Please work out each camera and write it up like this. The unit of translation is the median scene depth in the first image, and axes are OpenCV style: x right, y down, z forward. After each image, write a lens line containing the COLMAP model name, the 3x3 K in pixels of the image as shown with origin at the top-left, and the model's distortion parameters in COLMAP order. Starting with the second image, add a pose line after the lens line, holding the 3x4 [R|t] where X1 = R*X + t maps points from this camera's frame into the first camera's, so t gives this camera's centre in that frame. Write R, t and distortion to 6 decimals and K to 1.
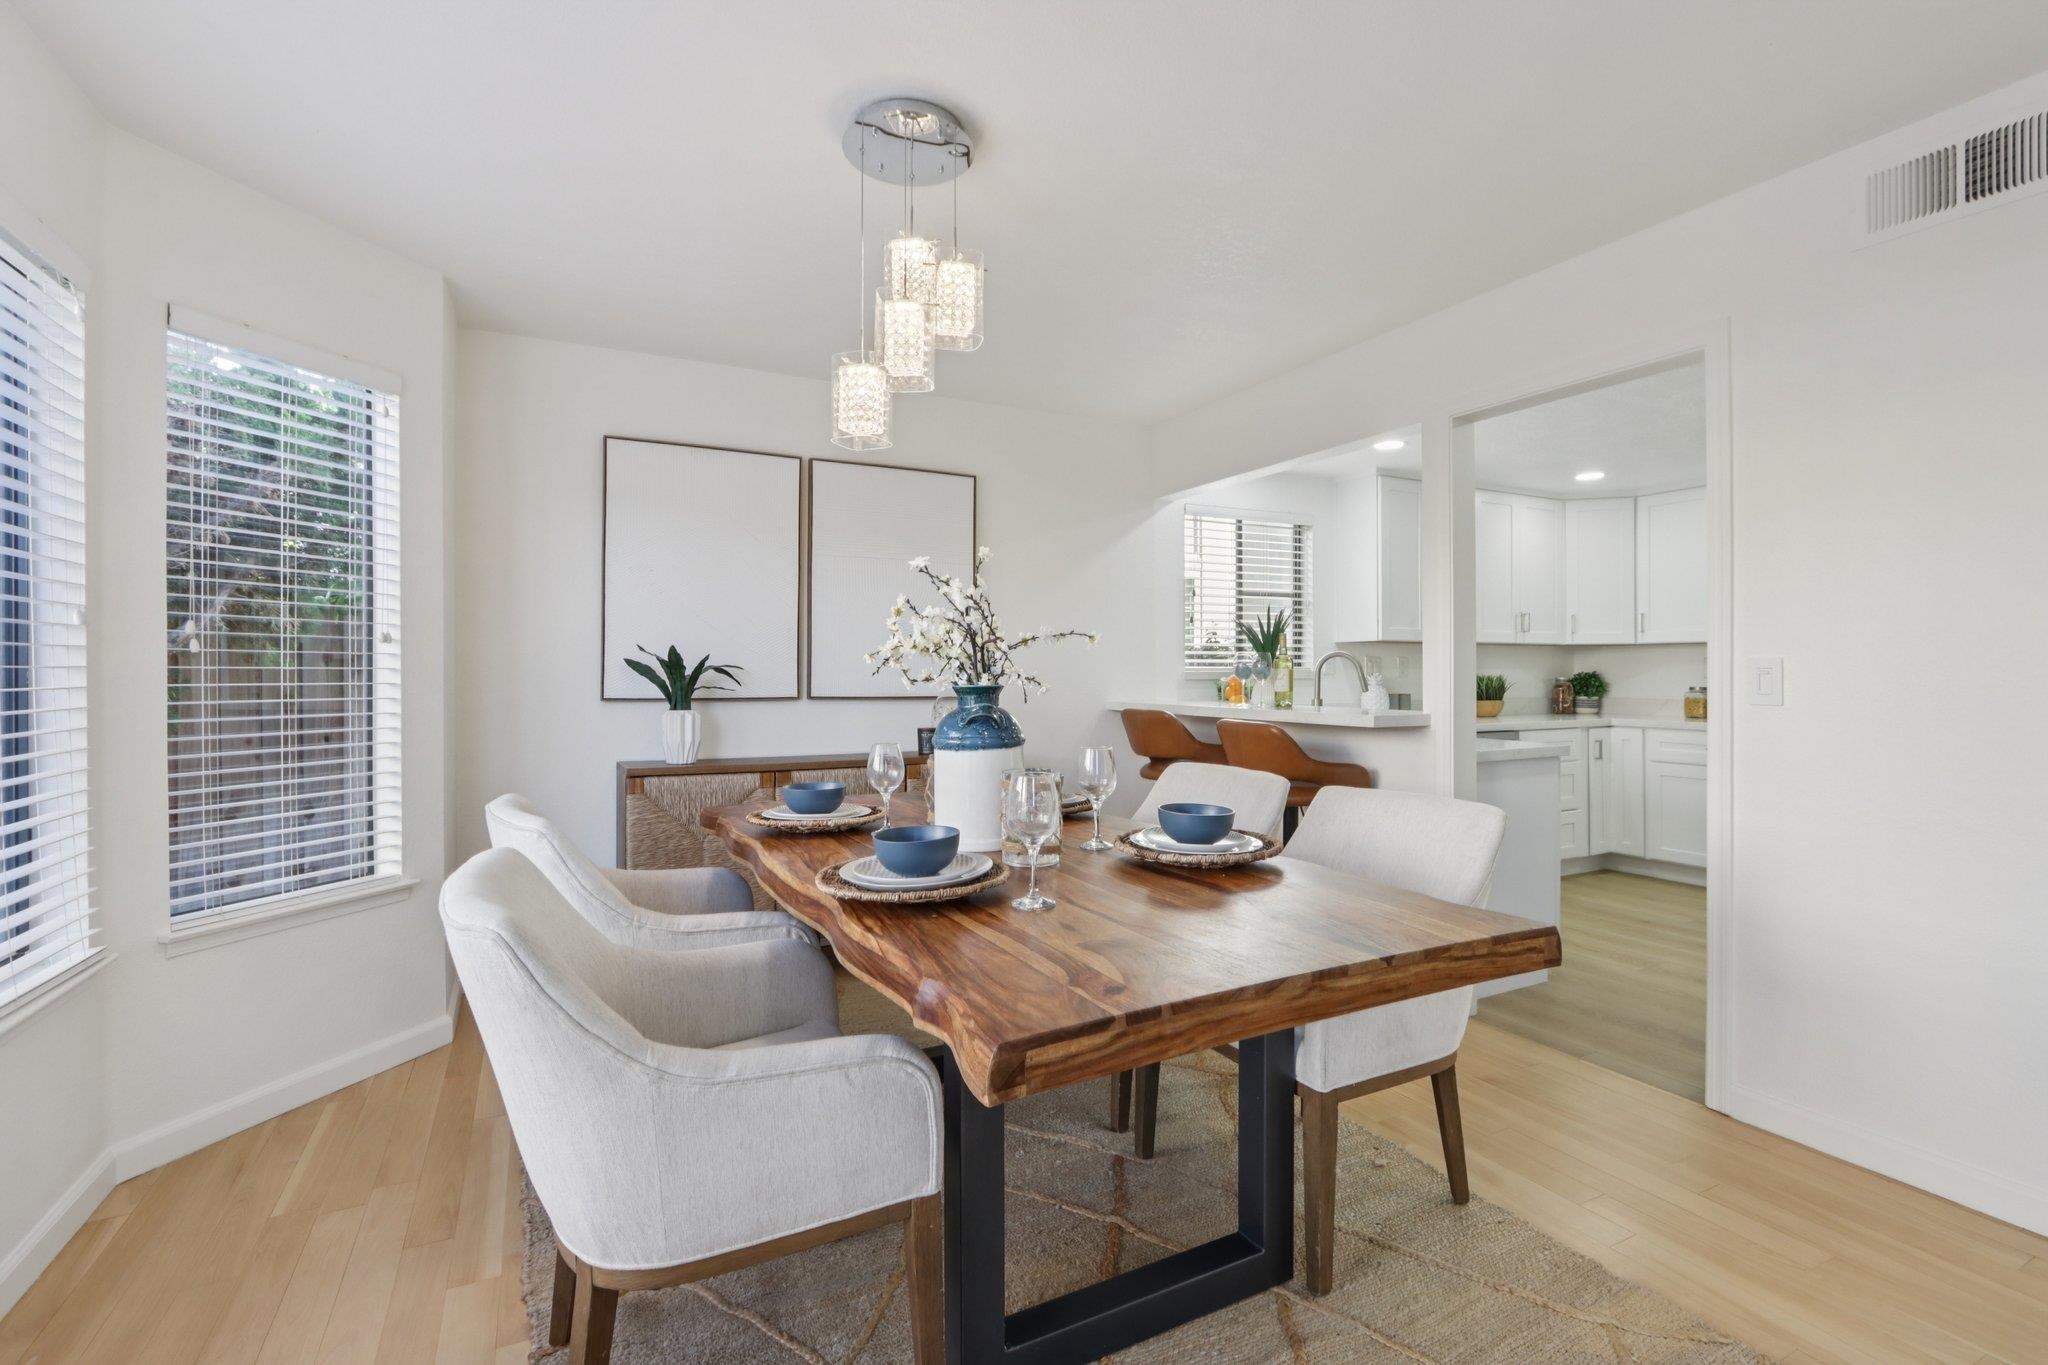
lens RADIAL K [[945.9, 0, 1026.3], [0, 945.9, 678.2], [0, 0, 1]] dist [-0.011226, 0.000490]
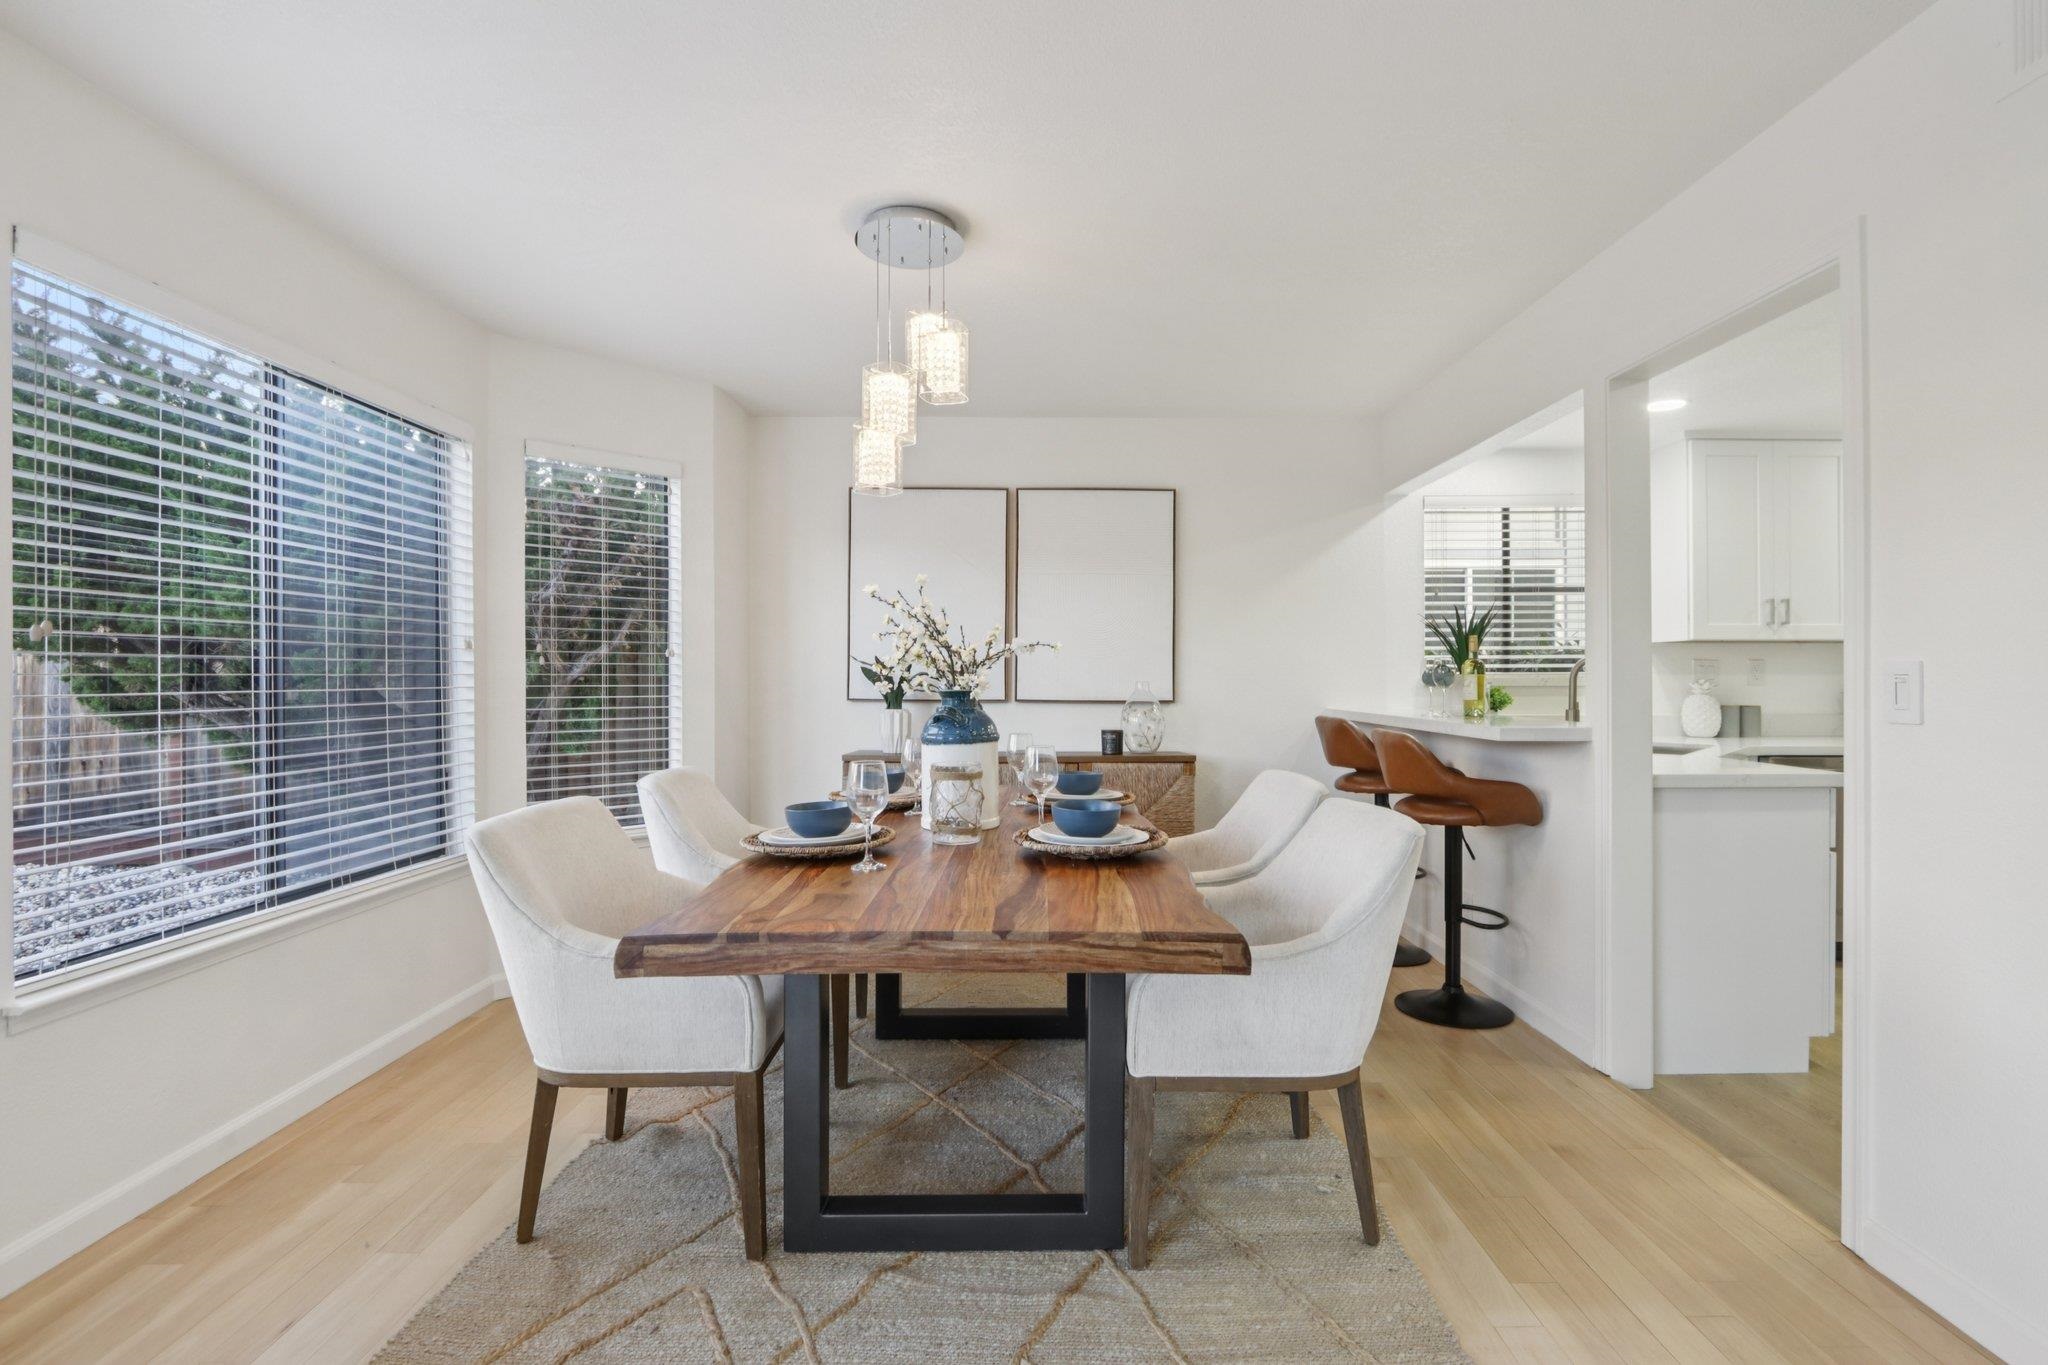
lens RADIAL K [[945.9, 0, 1025.0], [0, 945.9, 685.4], [0, 0, 1]] dist [-0.011226, 0.000490]
pose [[0.882852, 0.004438, -0.469631, 0.440030], [-0.003536, 0.999990, 0.002803, -0.001127], [0.469639, -0.000815, 0.882858, 0.005733]]
